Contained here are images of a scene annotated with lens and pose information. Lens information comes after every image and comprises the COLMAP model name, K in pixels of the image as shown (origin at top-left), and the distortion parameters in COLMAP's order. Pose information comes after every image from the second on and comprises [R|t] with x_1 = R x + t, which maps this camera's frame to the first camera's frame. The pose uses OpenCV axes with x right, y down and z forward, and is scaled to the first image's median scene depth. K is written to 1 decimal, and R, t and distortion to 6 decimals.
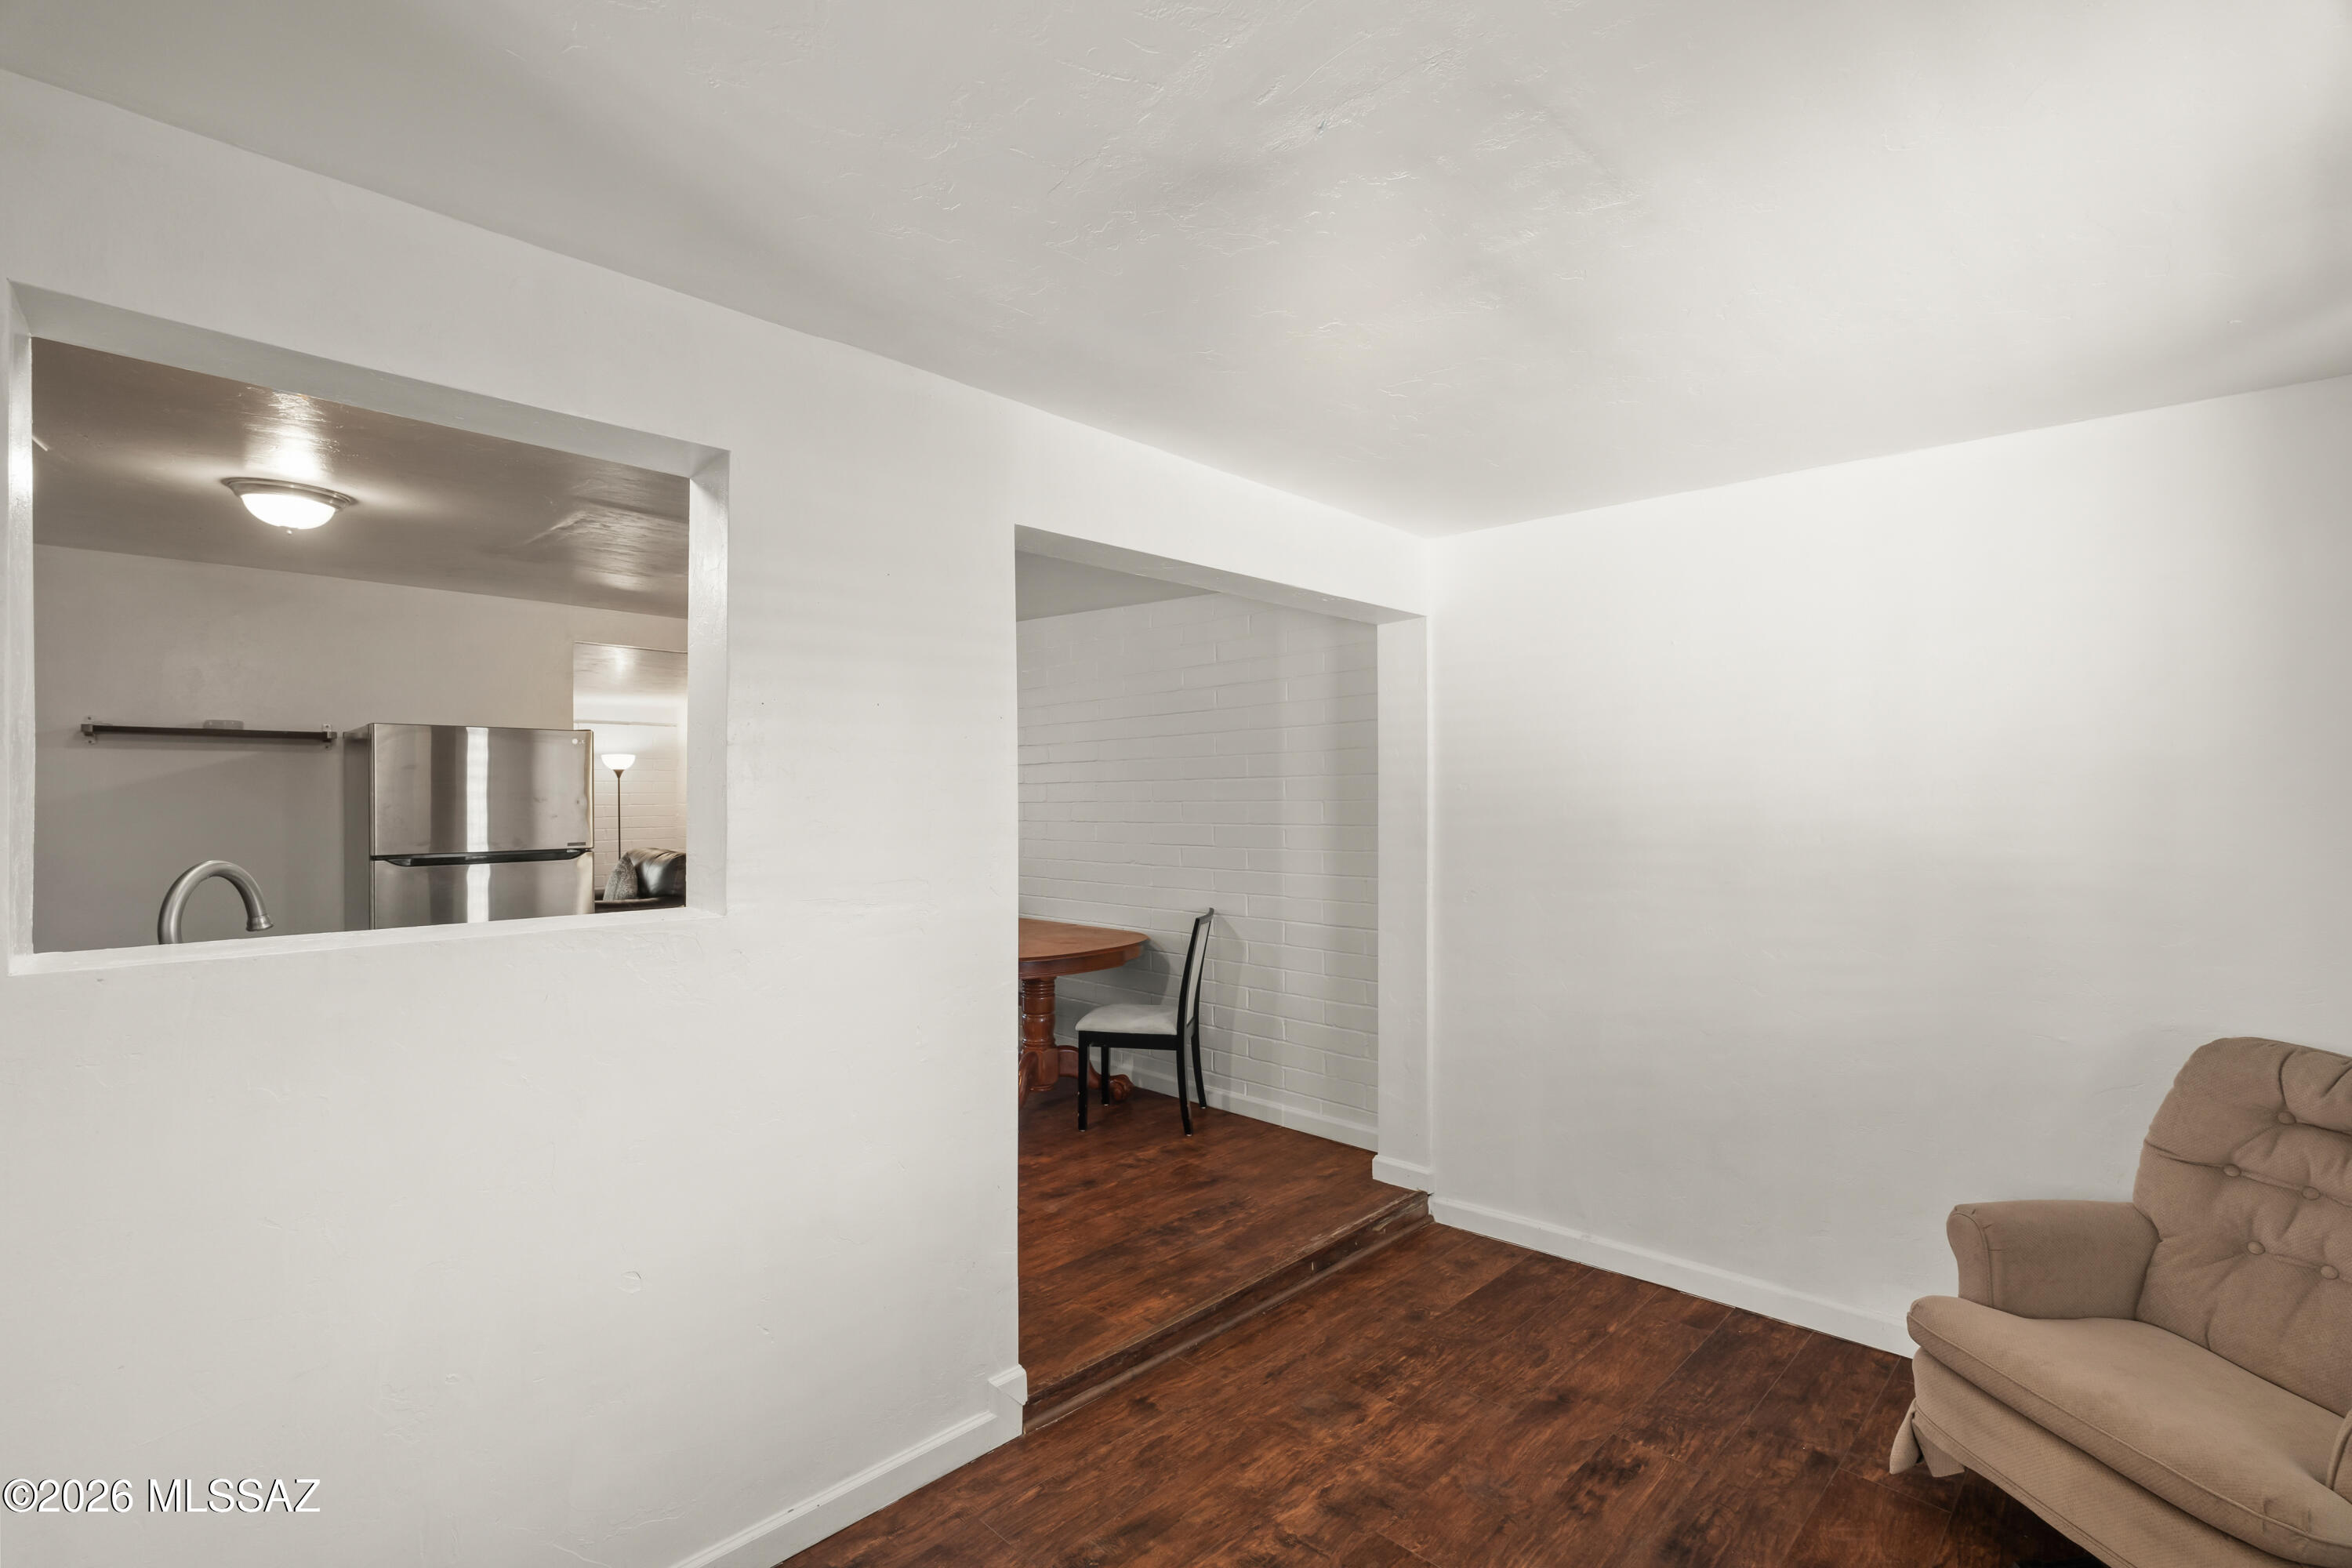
lens RADIAL K [[1032.7, 0, 1180.6], [0, 1032.7, 791.7], [0, 0, 1]] dist [0.016105, 0.000617]
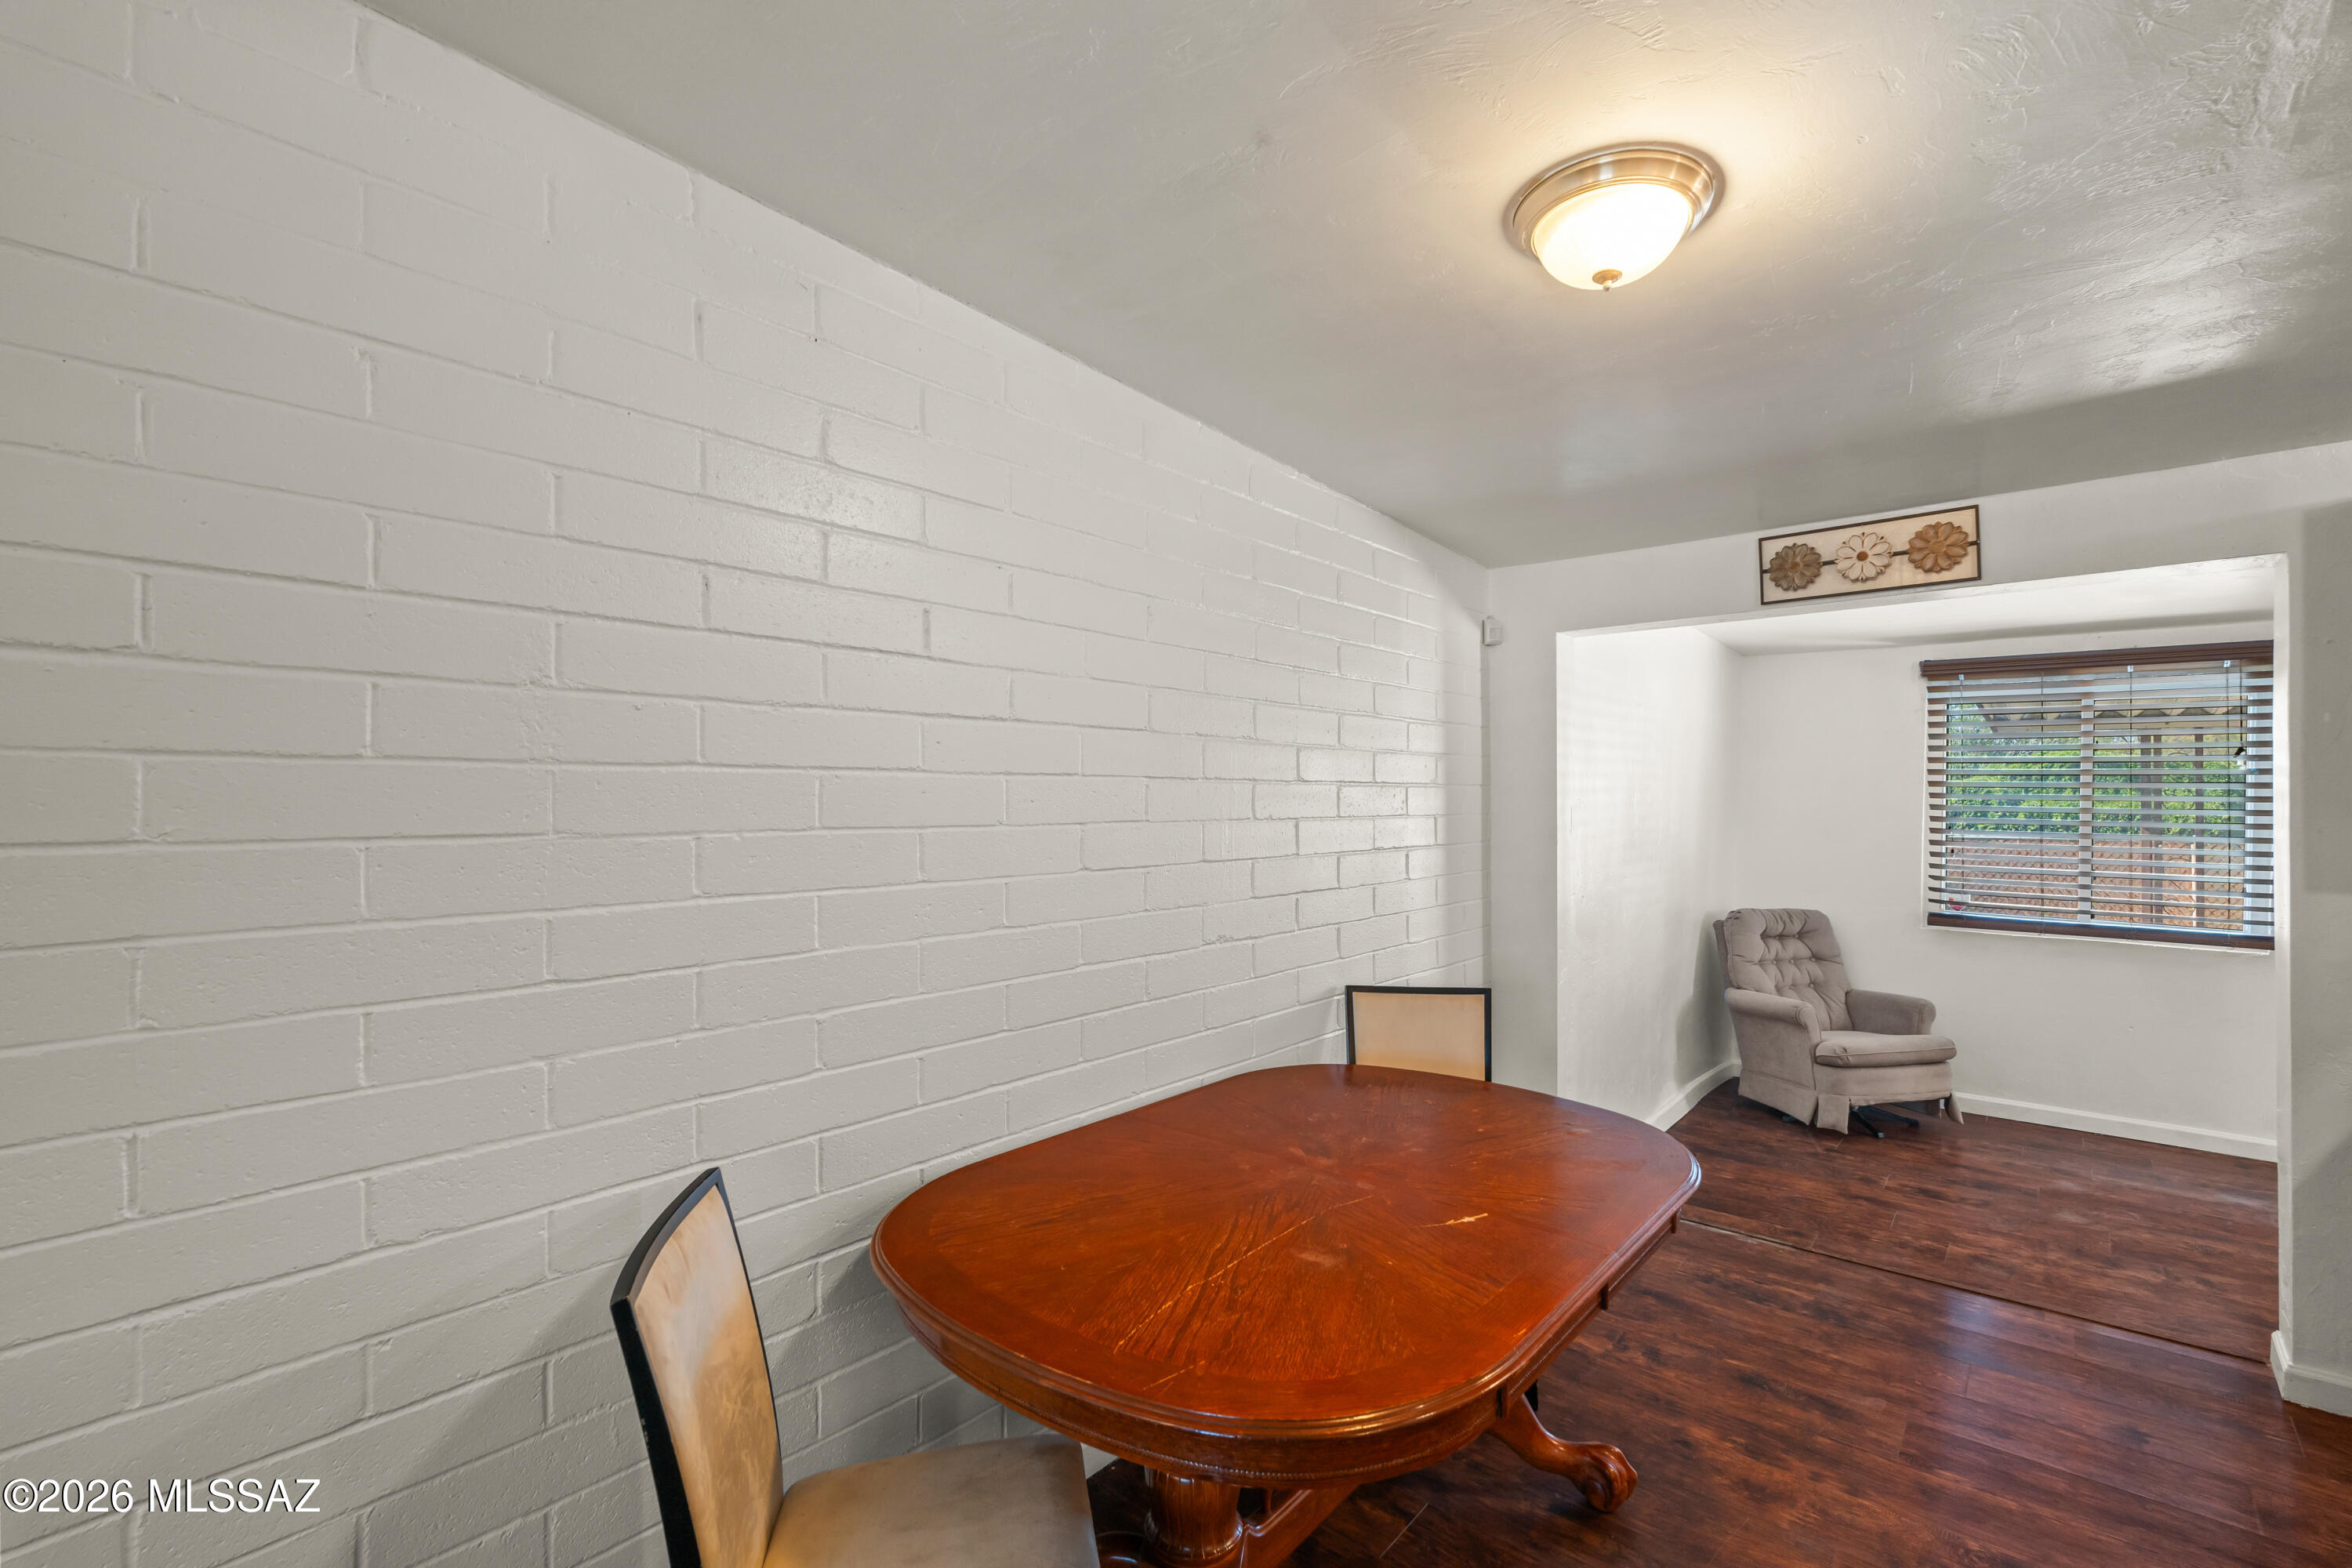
lens RADIAL K [[1032.7, 0, 1195.0], [0, 1032.7, 779.7], [0, 0, 1]] dist [0.016105, 0.000617]
pose [[-0.100809, 0.035896, 0.994258, -1.068058], [-0.011710, 0.999237, -0.037263, 0.021823], [-0.994837, -0.015399, -0.100312, 2.062873]]
